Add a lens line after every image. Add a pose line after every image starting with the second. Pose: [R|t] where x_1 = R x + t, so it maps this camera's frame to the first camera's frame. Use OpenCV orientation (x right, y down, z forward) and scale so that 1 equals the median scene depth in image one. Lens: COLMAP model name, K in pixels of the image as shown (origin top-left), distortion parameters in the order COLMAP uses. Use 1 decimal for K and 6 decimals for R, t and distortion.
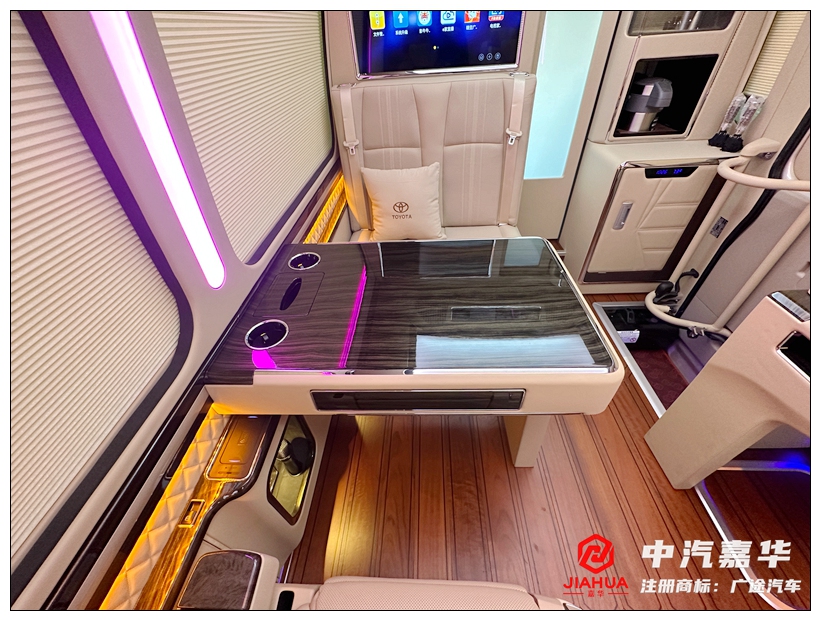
lens RADIAL K [[320.7, 0, 410.0], [0, 320.7, 310.0], [0, 0, 1]] dist [0.000176, 0.000163]
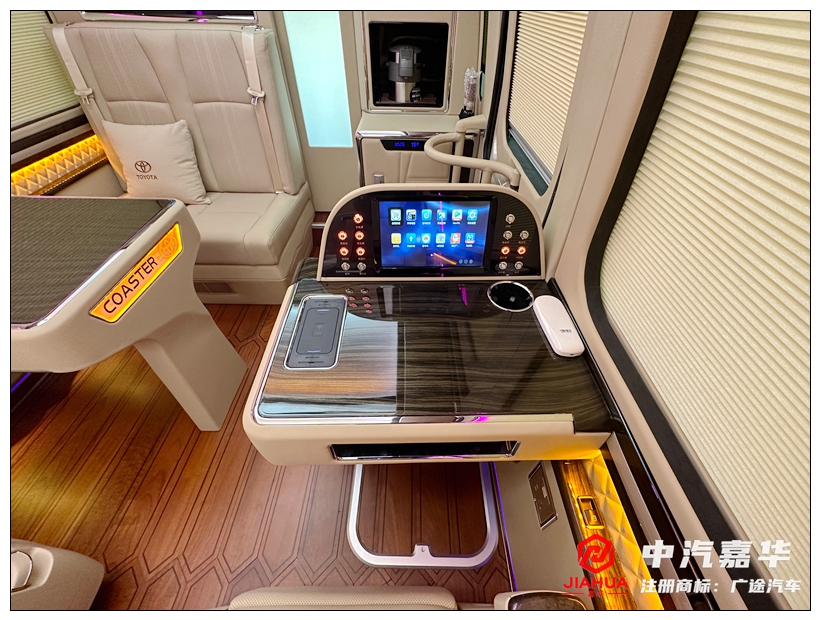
lens RADIAL K [[320.7, 0, 410.0], [0, 320.7, 310.0], [0, 0, 1]] dist [0.000176, 0.000163]
pose [[0.997133, 0.026533, 0.070868, 0.719060], [-0.031329, 0.997231, 0.067446, 0.013653], [-0.068883, -0.069473, 0.995203, -0.027217]]
